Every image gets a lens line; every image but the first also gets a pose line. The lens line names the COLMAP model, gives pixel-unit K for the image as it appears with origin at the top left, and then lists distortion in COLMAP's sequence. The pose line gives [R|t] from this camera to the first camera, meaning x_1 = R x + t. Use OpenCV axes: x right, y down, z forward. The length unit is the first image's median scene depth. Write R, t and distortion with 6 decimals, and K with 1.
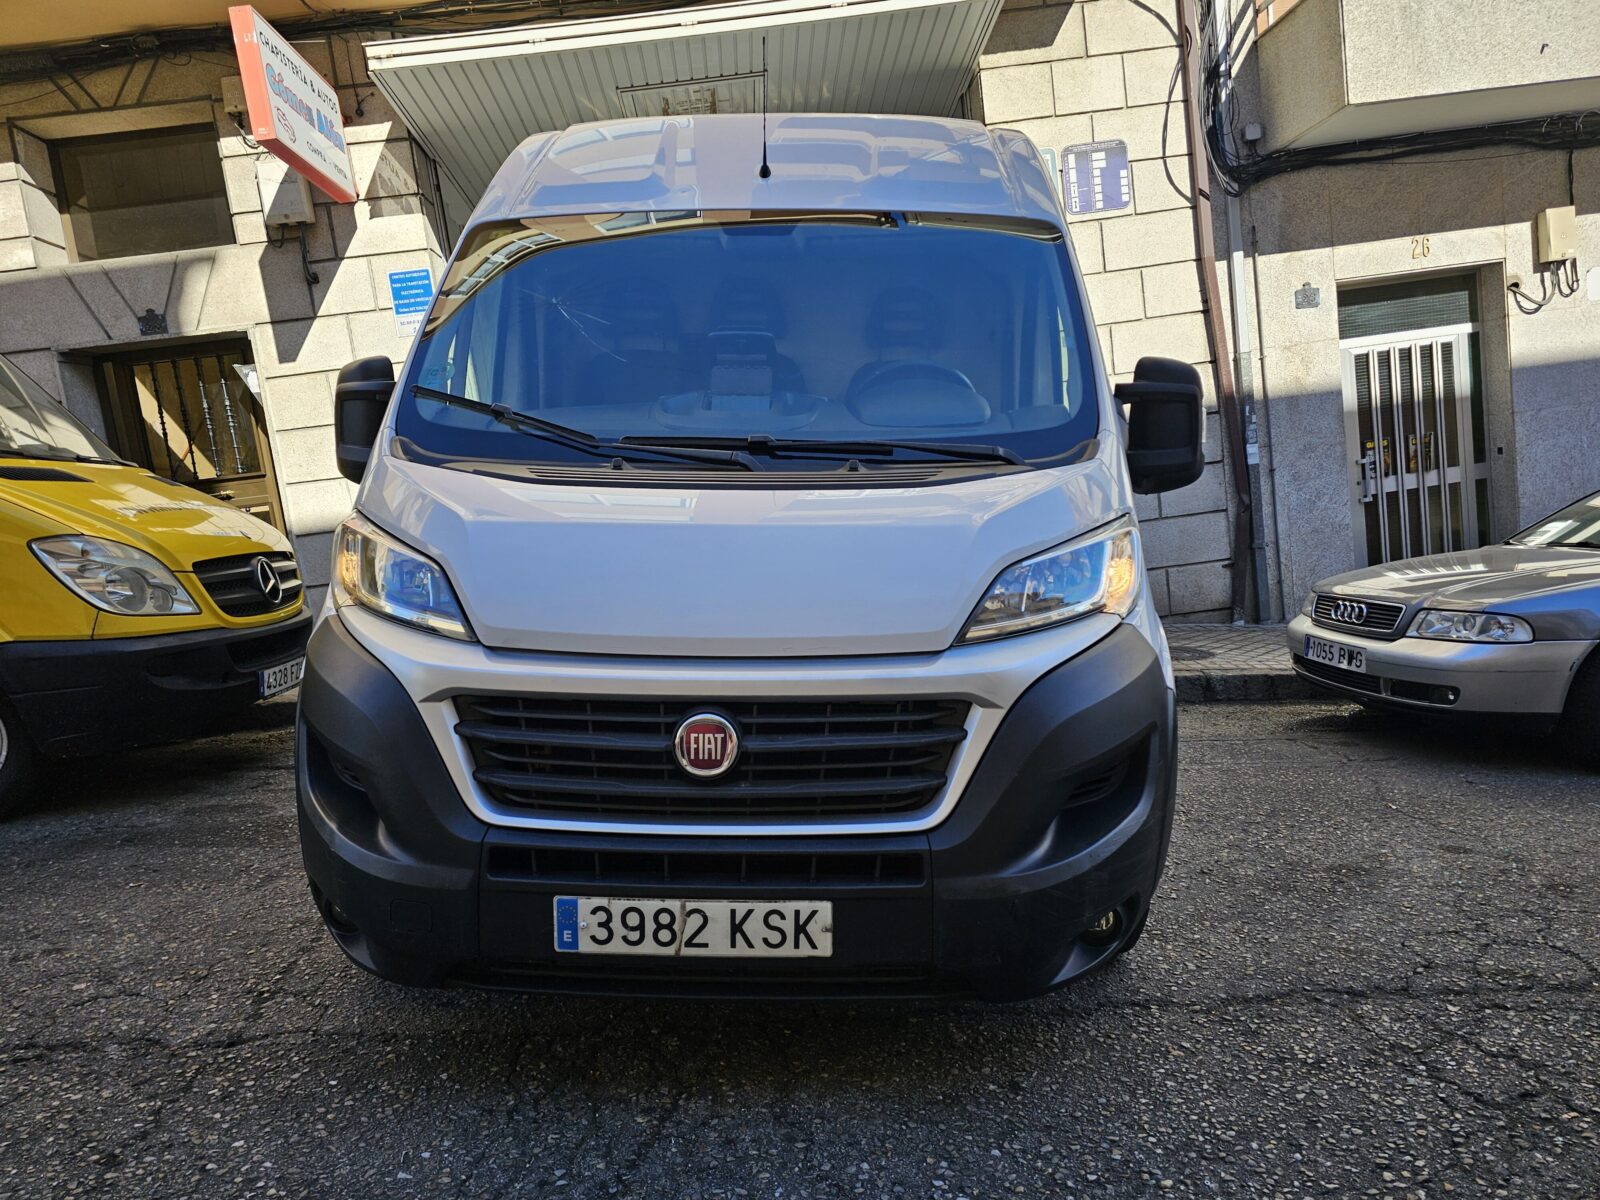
lens RADIAL K [[1081.0, 0, 797.3], [0, 1081.0, 599.8], [0, 0, 1]] dist [0.037141, -0.046536]
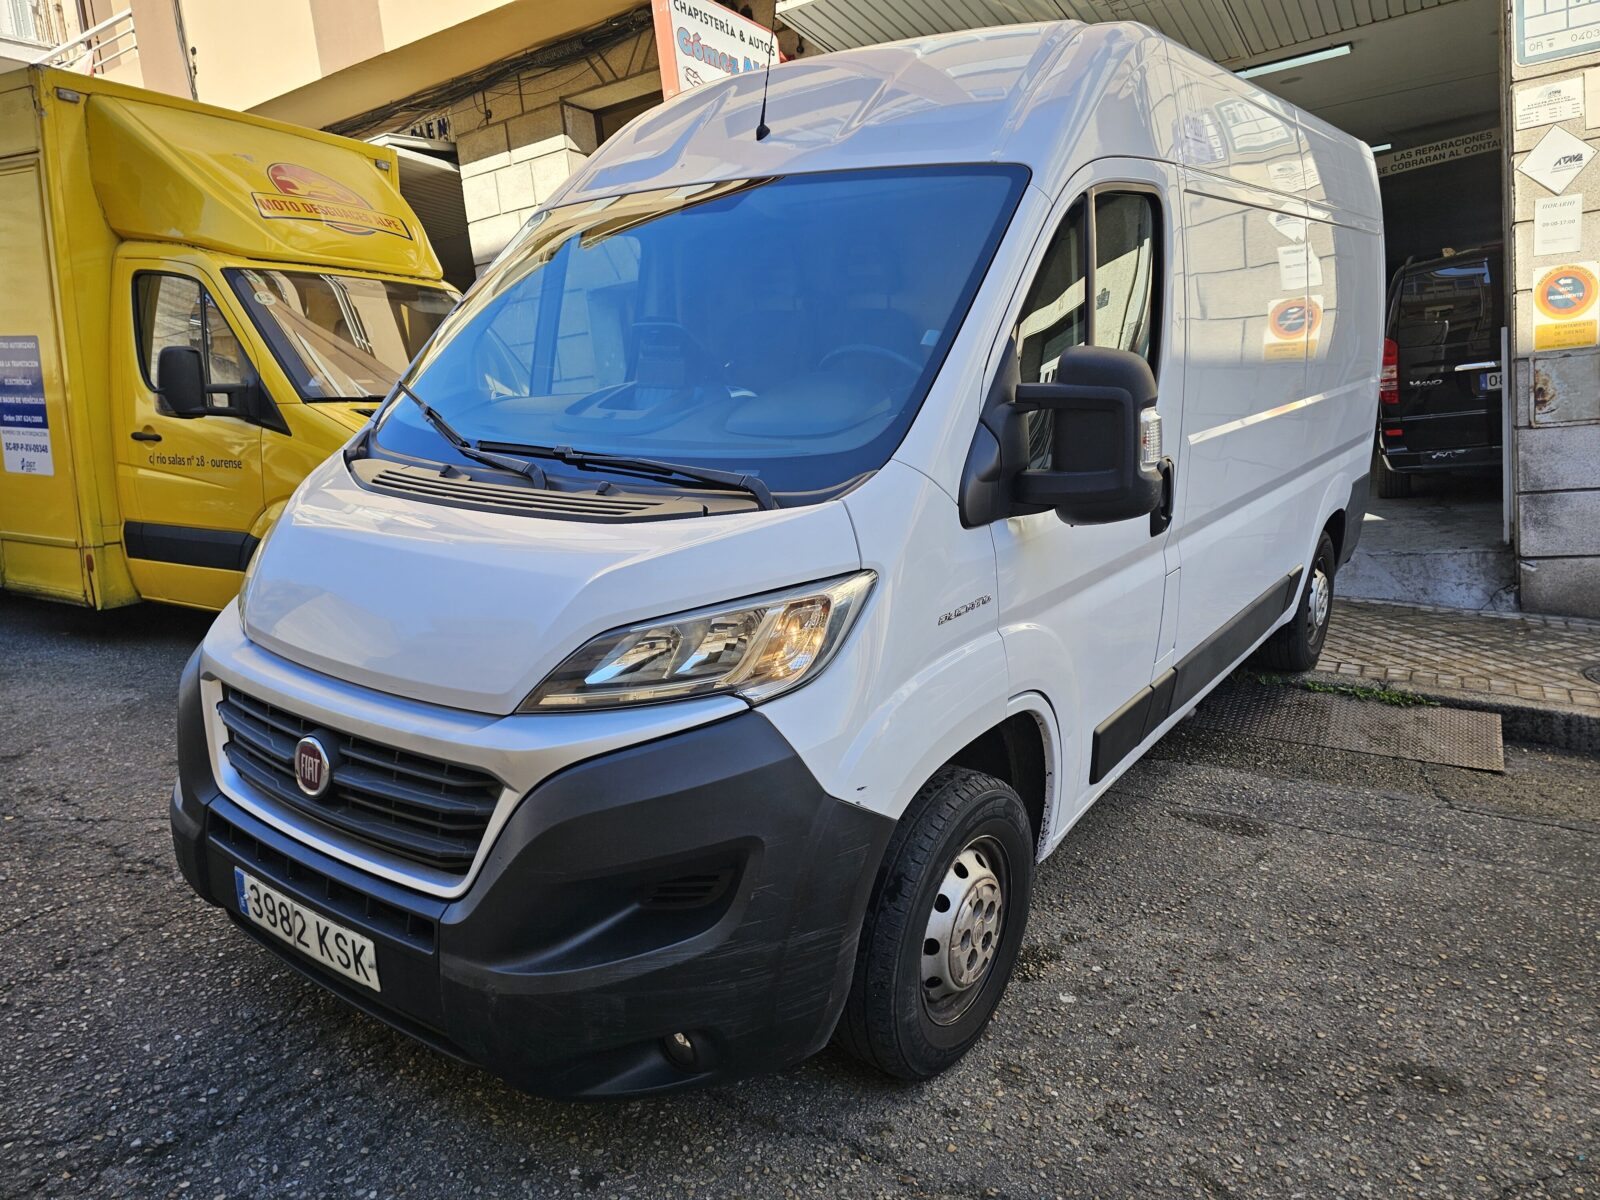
lens RADIAL K [[1066.0, 0, 799.5], [0, 1066.0, 590.1], [0, 0, 1]] dist [0.032750, -0.042939]
pose [[0.835020, 0.119824, -0.537013, 0.822627], [-0.068476, 0.991042, 0.114656, -0.182848], [0.545942, -0.058968, 0.835746, 0.374226]]
